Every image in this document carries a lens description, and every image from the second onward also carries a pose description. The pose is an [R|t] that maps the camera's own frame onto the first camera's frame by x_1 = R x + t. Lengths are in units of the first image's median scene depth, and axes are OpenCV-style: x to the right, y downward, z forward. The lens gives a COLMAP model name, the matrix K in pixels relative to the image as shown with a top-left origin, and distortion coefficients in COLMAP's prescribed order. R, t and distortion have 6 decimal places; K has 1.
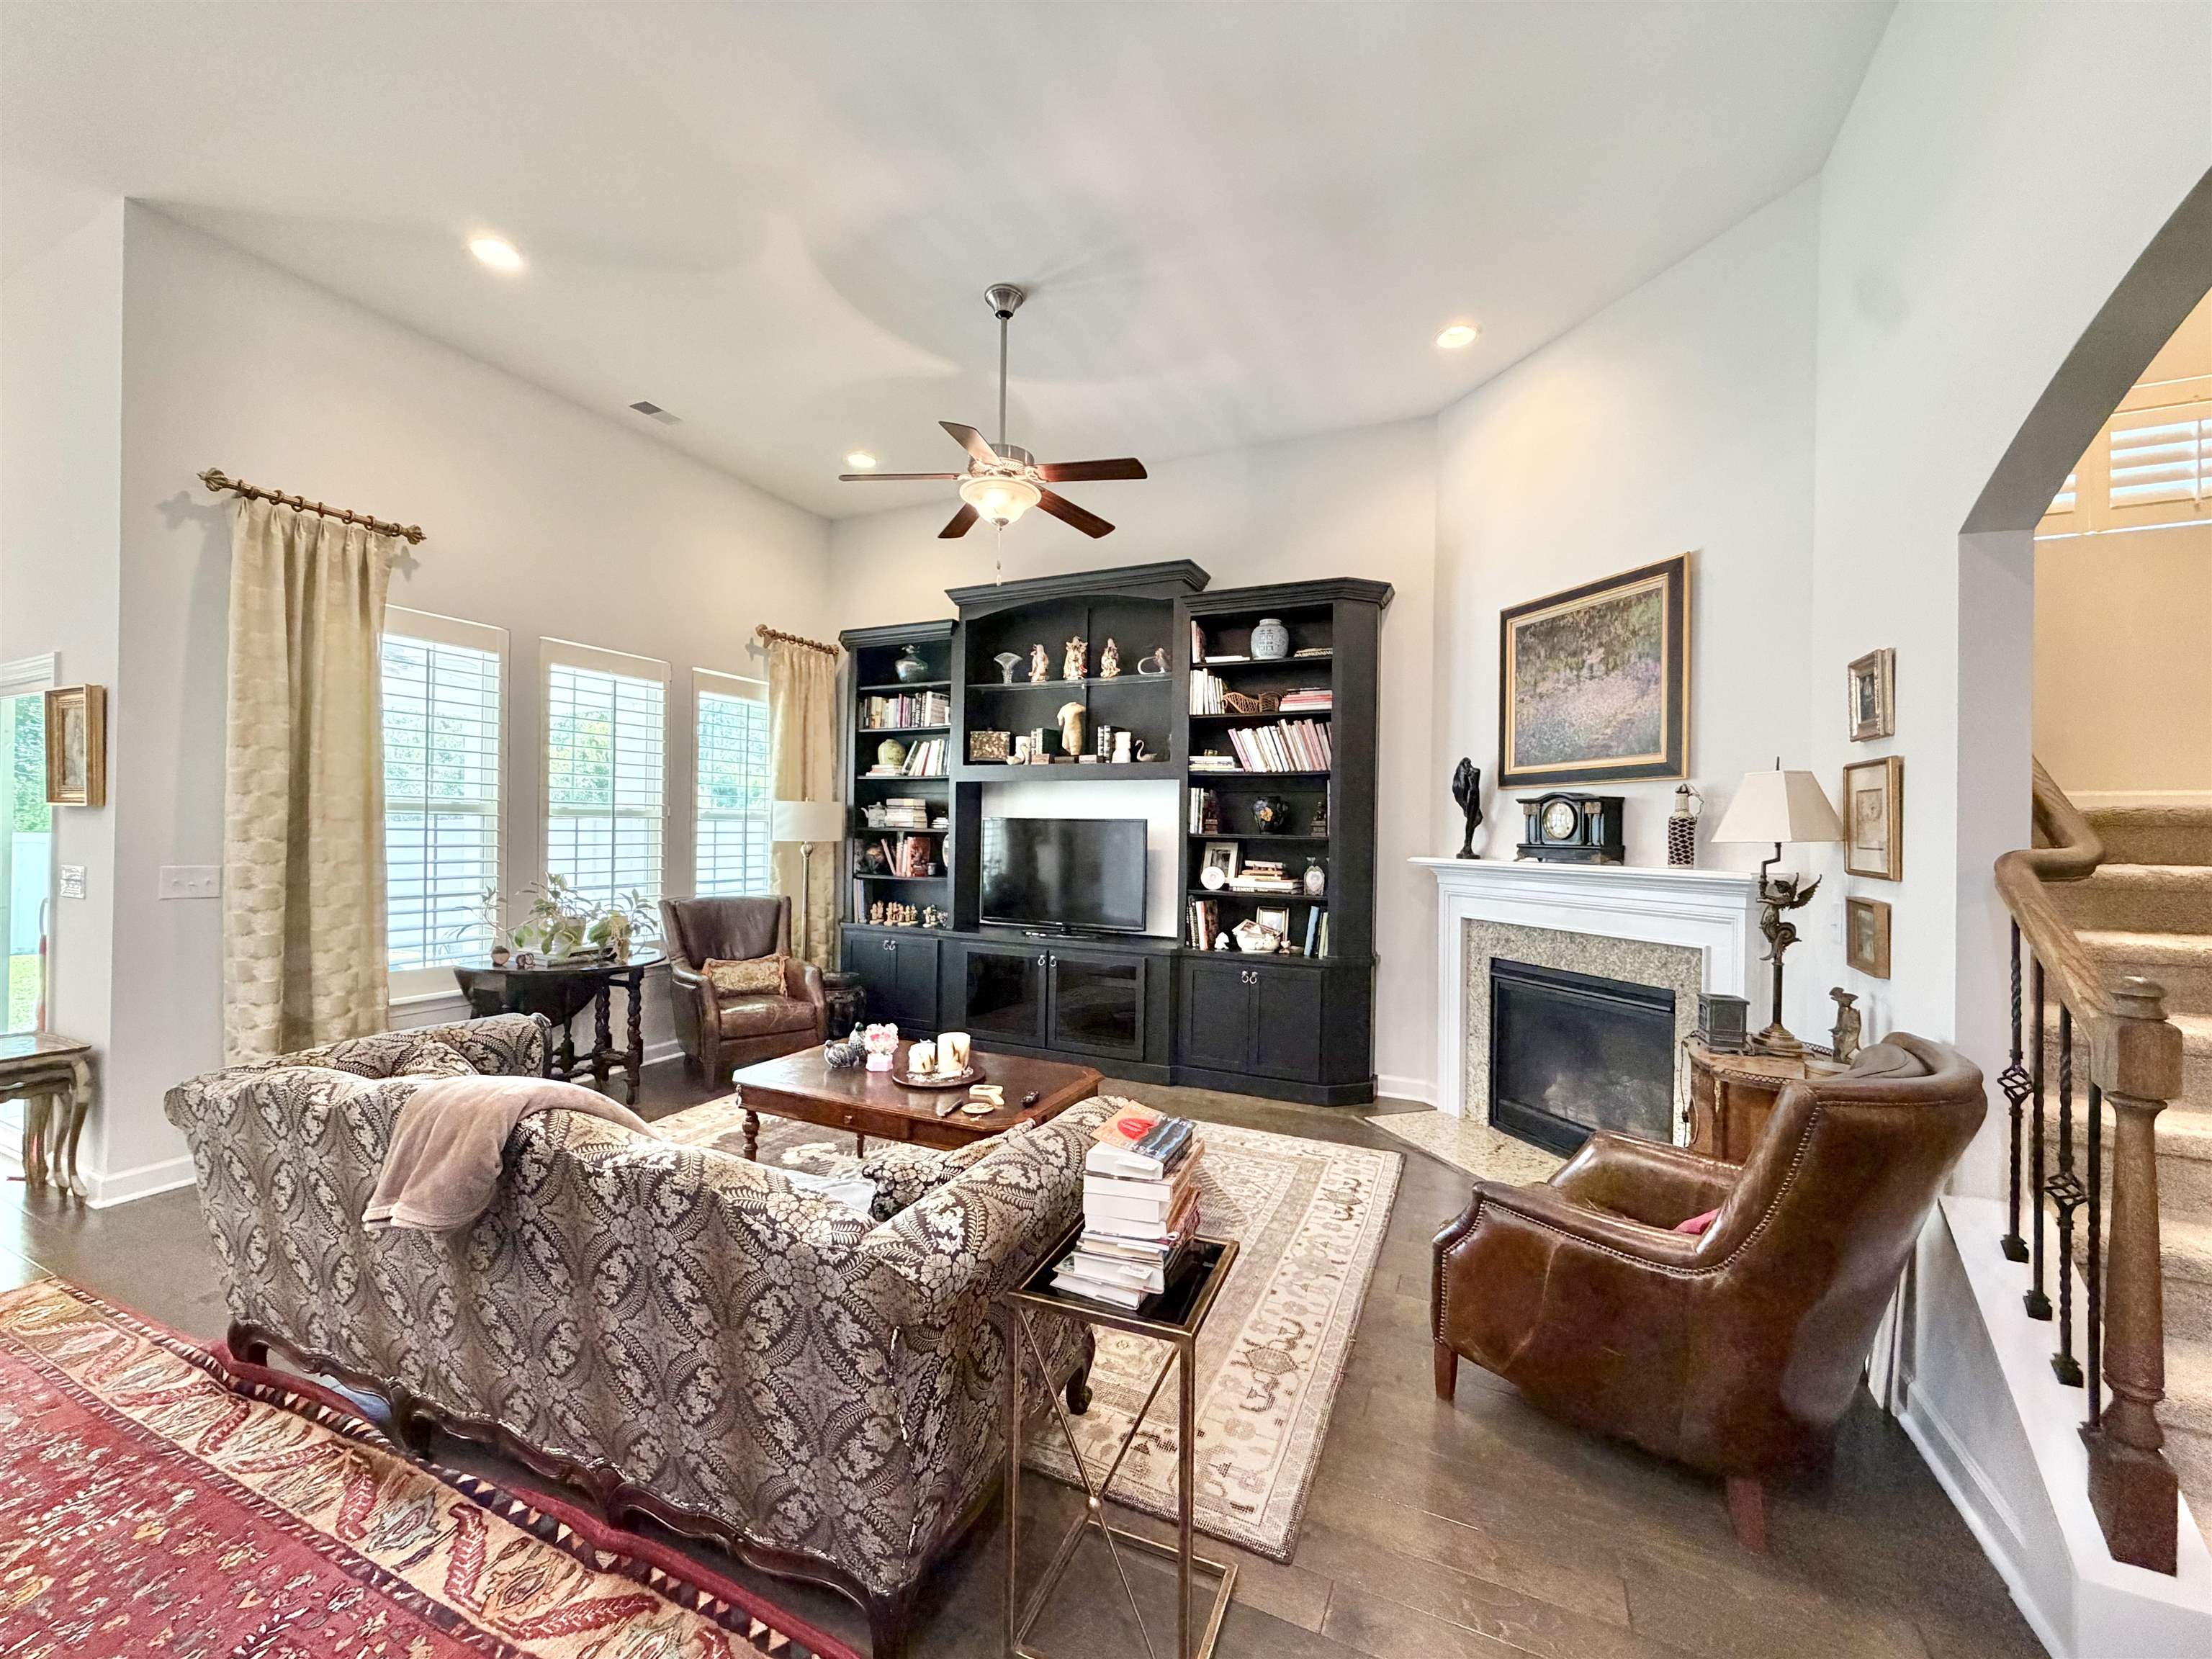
lens RADIAL K [[881.4, 0, 1096.0], [0, 881.4, 830.4], [0, 0, 1]] dist [-0.002417, 0.000911]
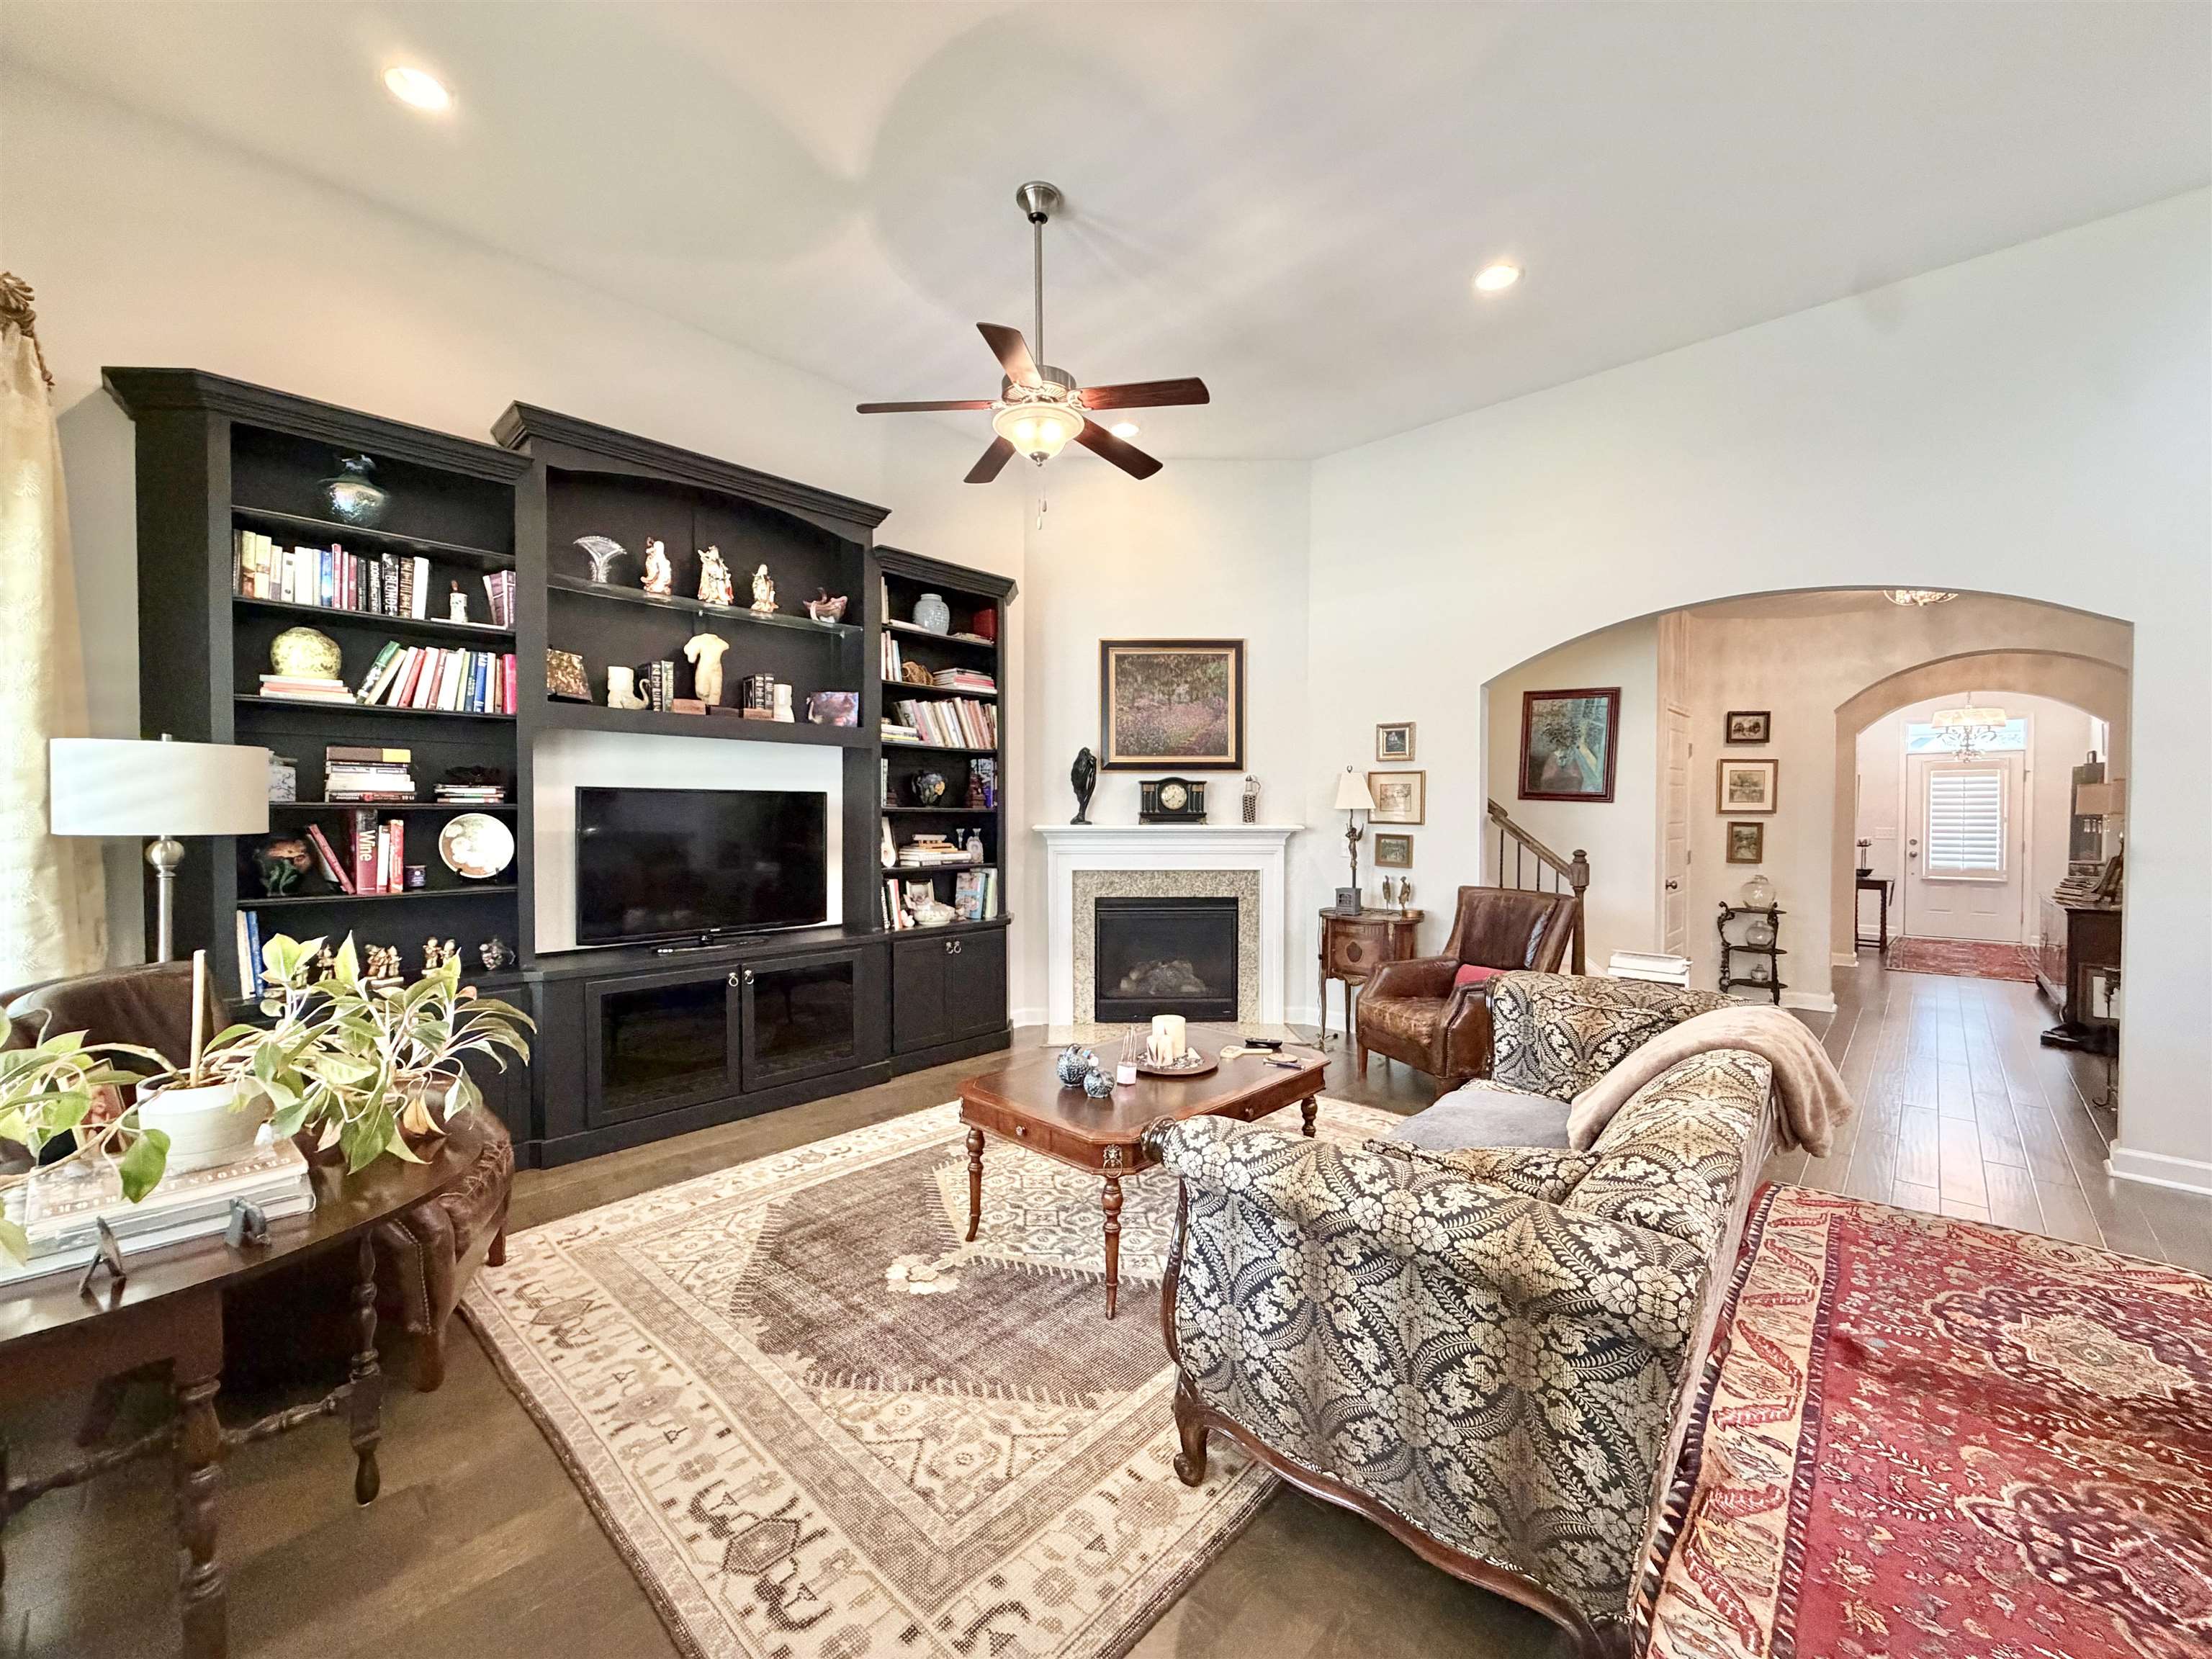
lens RADIAL K [[881.4, 0, 1102.8], [0, 881.4, 828.3], [0, 0, 1]] dist [-0.002417, 0.000911]
pose [[0.306717, -0.031817, 0.951269, -0.795909], [0.001572, 0.999457, 0.032921, -0.005416], [-0.951799, -0.008602, 0.306601, 0.561901]]
